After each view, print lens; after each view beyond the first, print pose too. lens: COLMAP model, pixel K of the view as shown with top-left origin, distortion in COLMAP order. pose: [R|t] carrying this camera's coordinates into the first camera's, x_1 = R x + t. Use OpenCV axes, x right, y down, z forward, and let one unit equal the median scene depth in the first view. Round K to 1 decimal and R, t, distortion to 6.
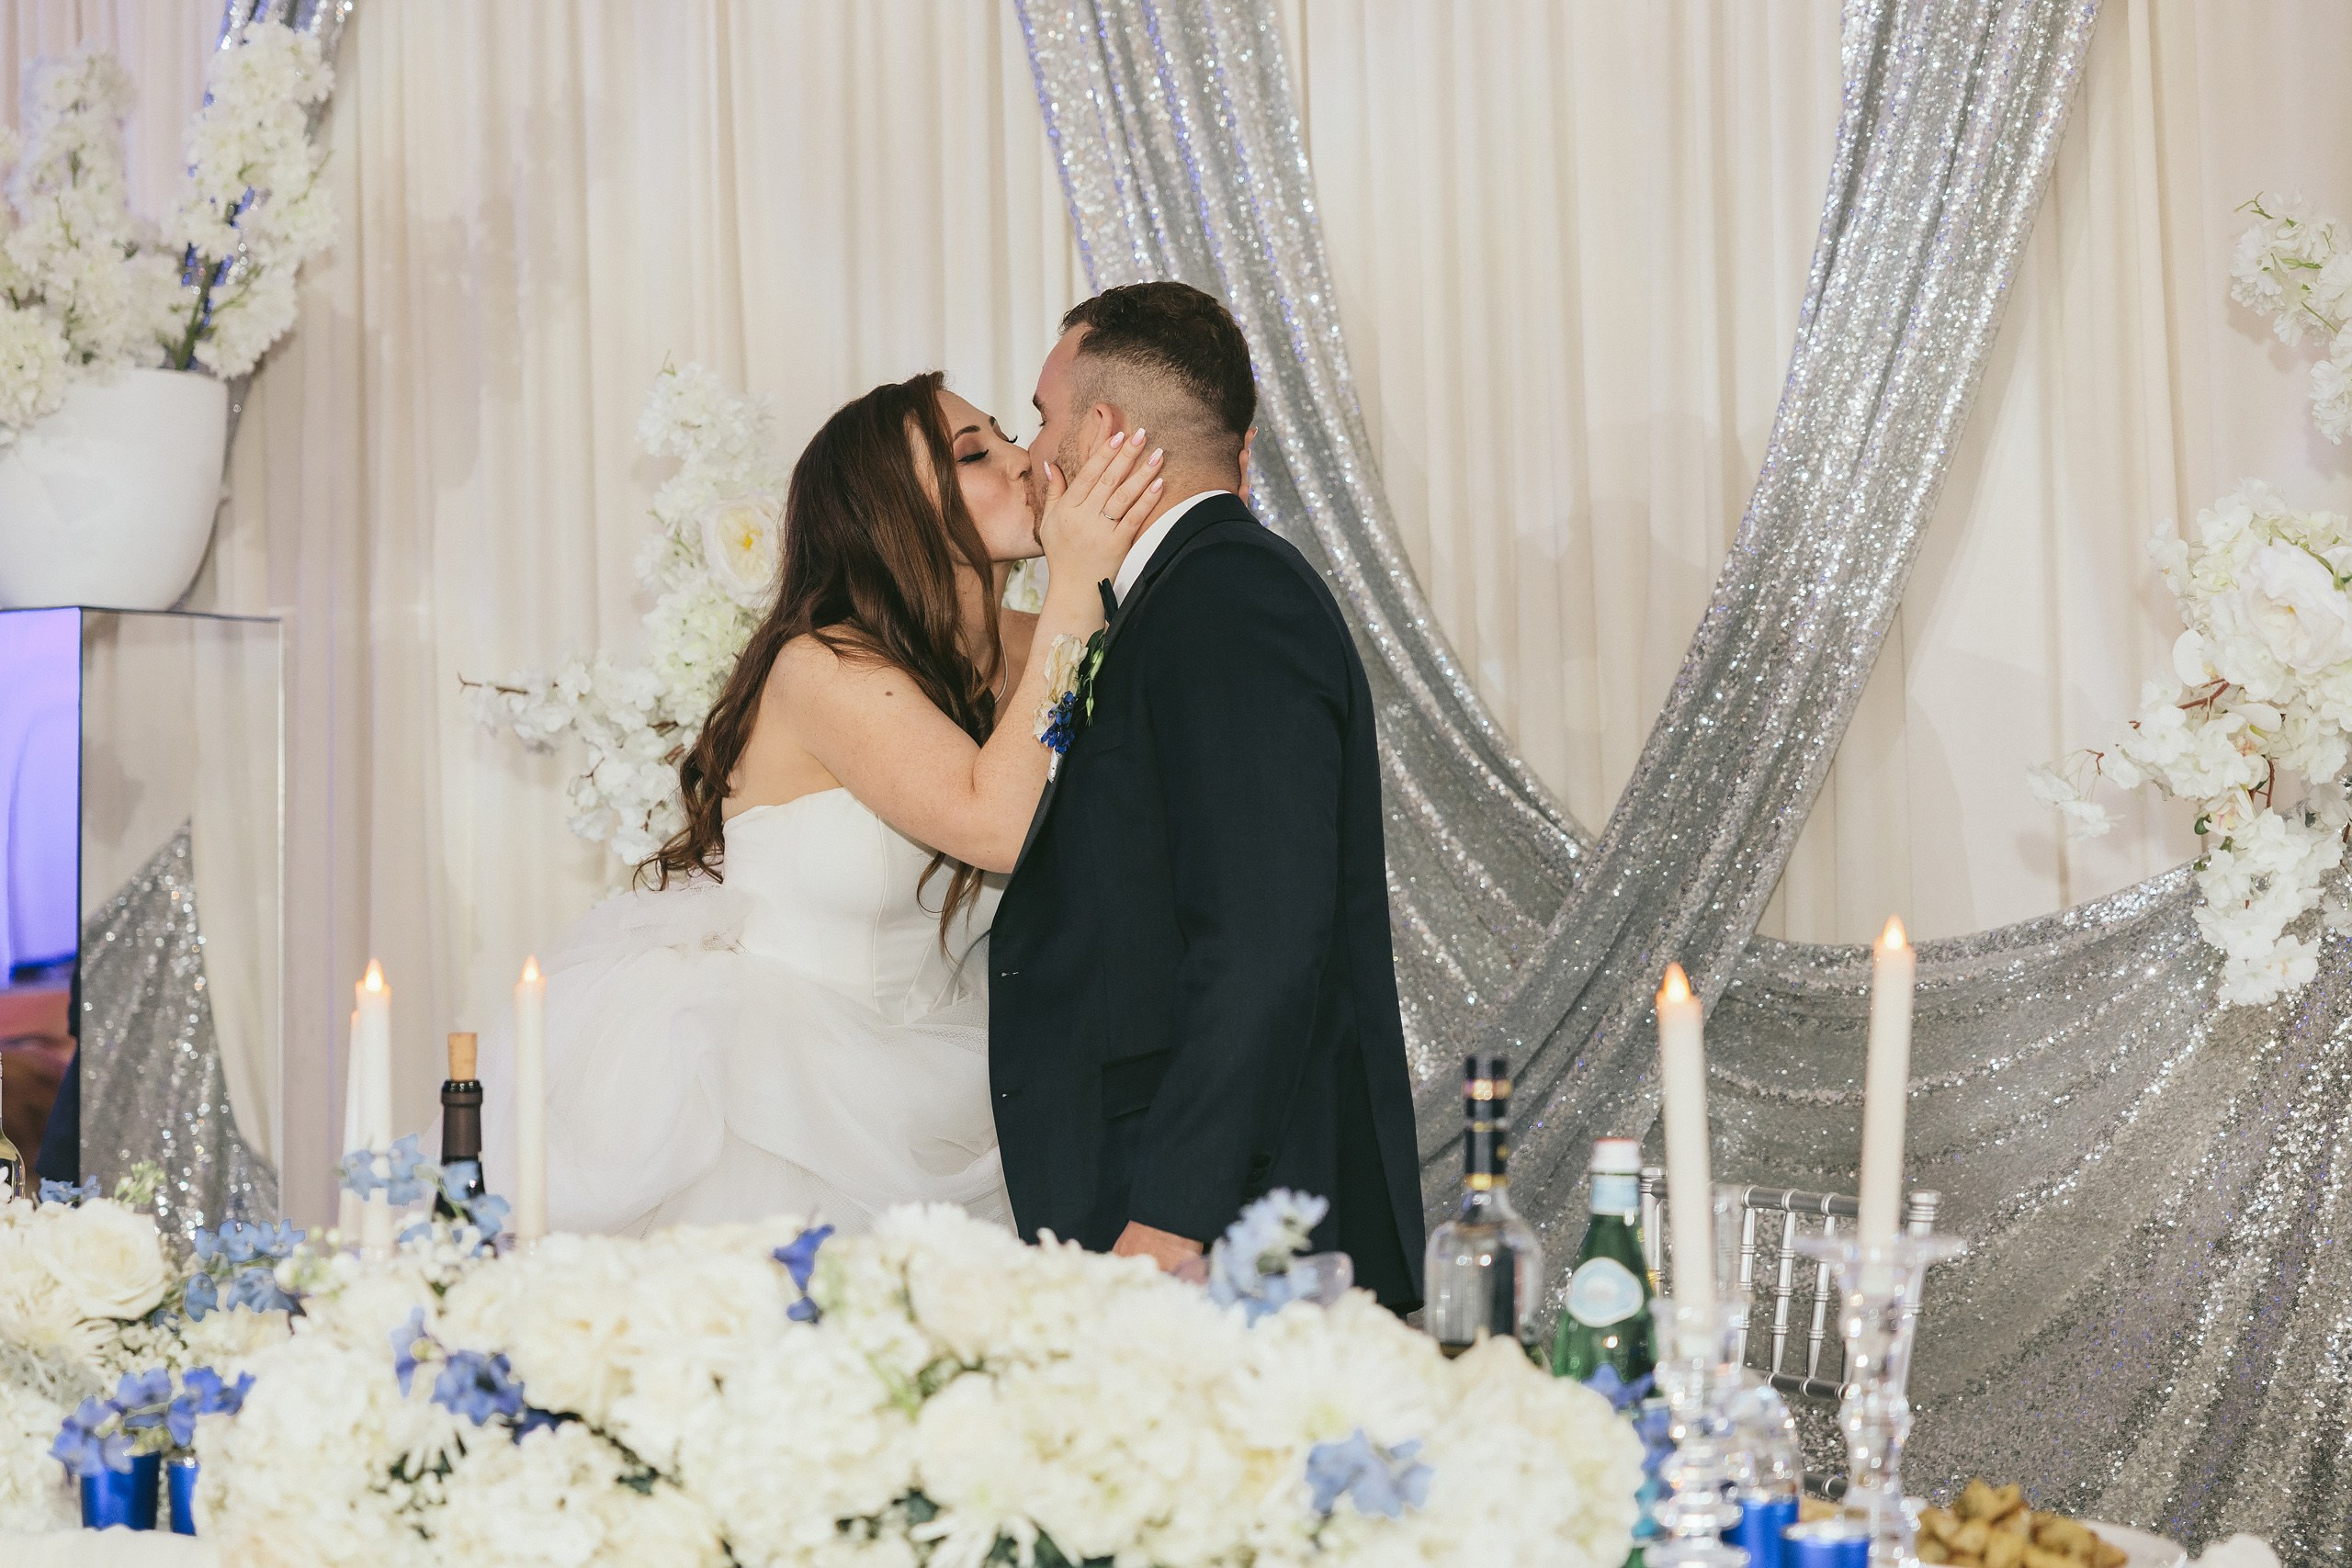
lens RADIAL K [[4284.9, 0, 1168.9], [0, 4284.9, 787.5], [0, 0, 1]] dist [0.031226, 0.041360]
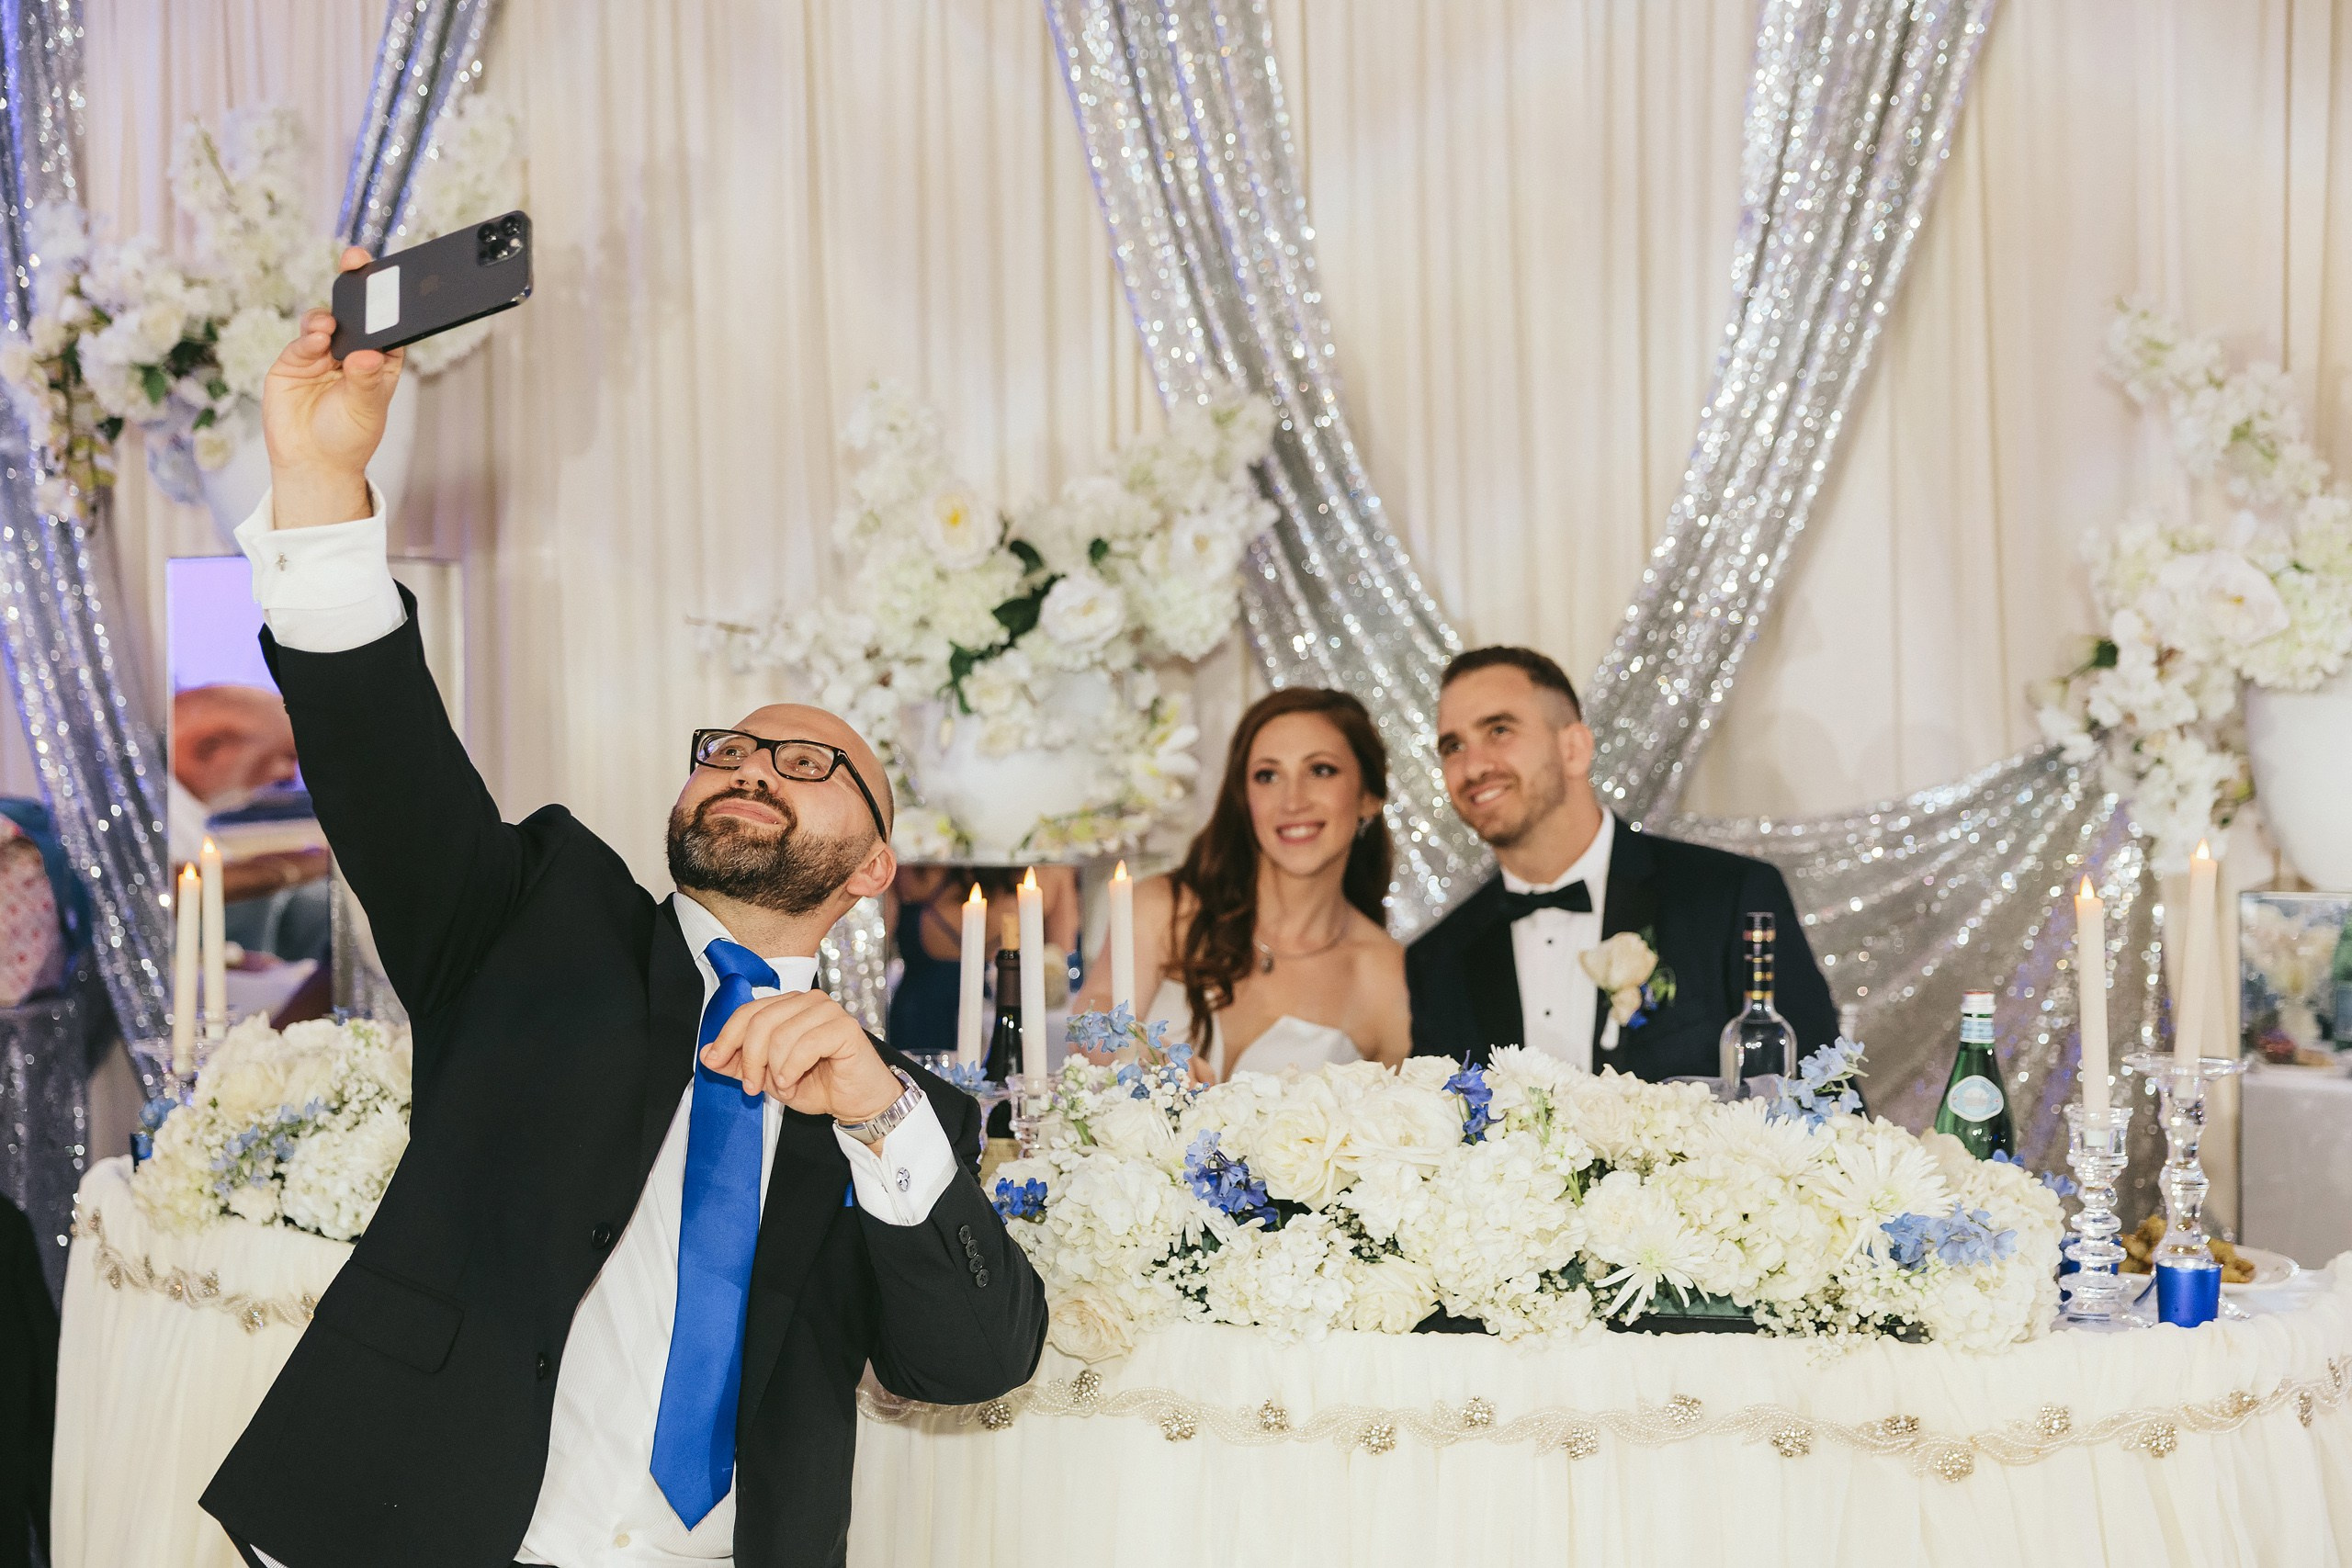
lens RADIAL K [[3363.6, 0, 1179.9], [0, 3363.6, 791.8], [0, 0, 1]] dist [-0.010795, -0.029497]
pose [[0.983710, -0.005274, 0.179685, -0.349733], [-0.002840, 0.998989, 0.044868, -0.032899], [-0.179740, -0.044647, 0.982701, -0.046356]]
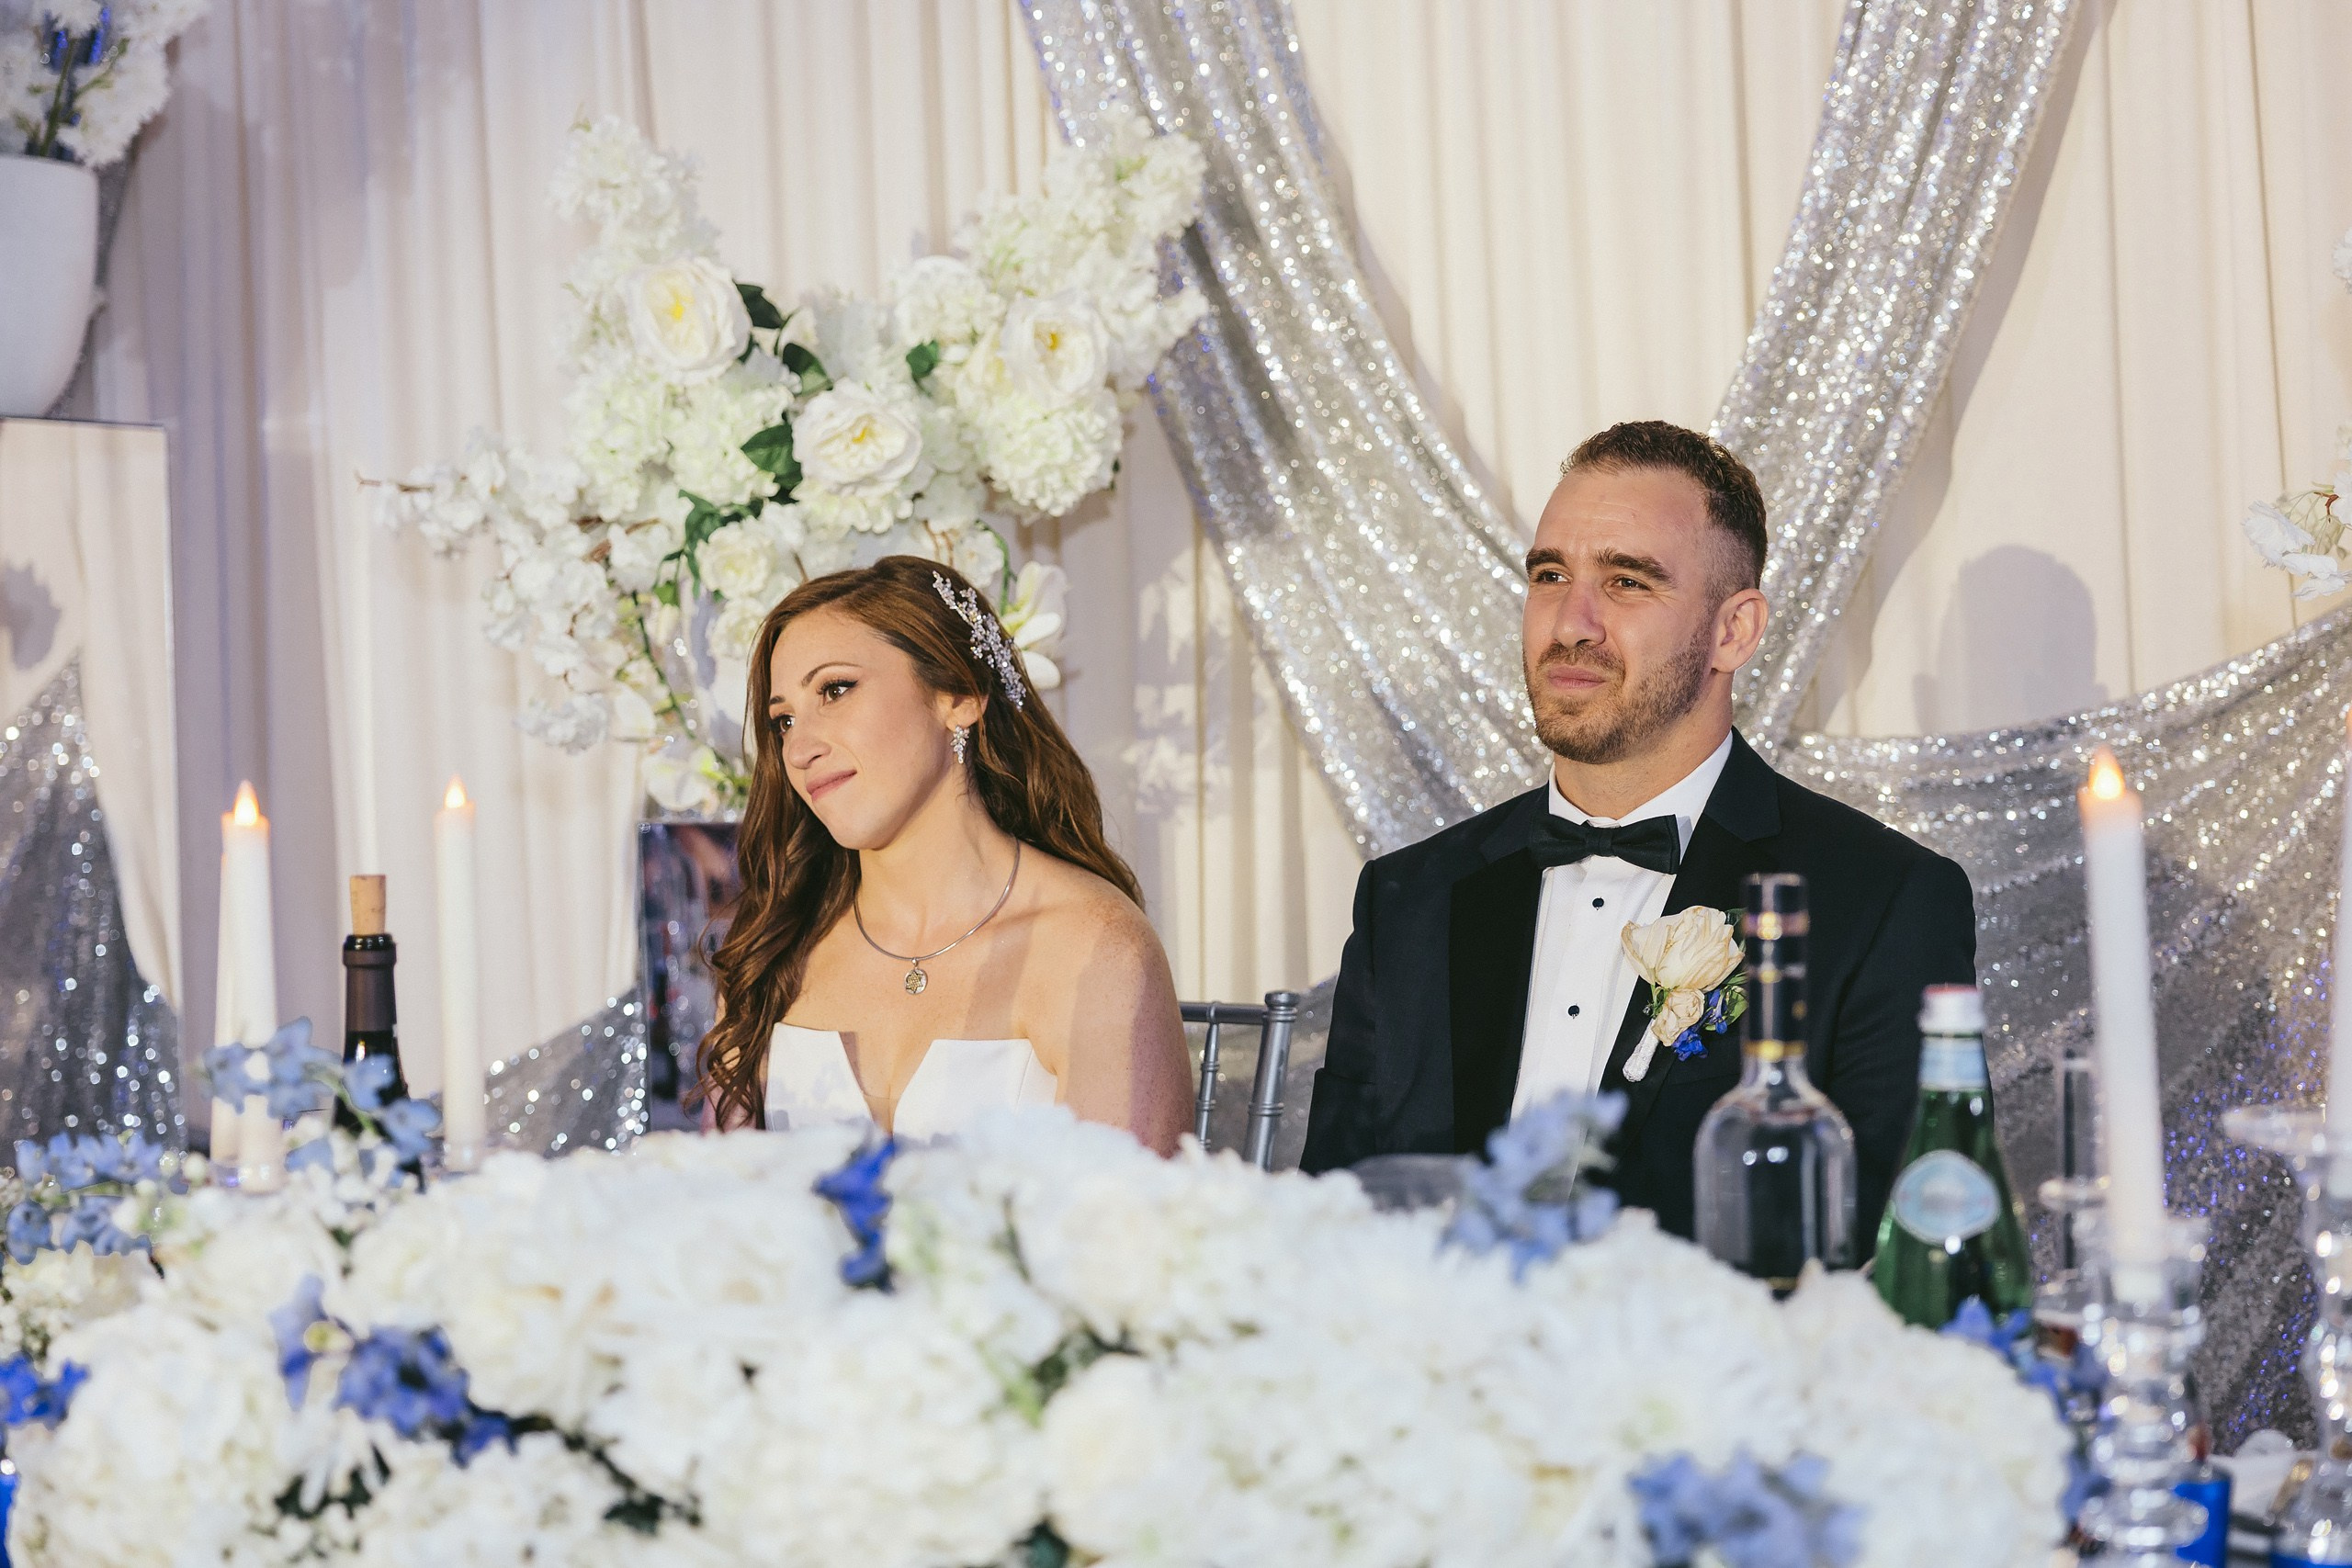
lens RADIAL K [[3640.8, 0, 1176.0], [0, 3640.8, 784.0], [0, 0, 1]] dist [0.017843, 0.047203]
pose [[0.998347, -0.021939, 0.053116, -0.059957], [0.019649, 0.998871, 0.043260, 0.016891], [-0.054005, -0.042144, 0.997651, 0.376343]]
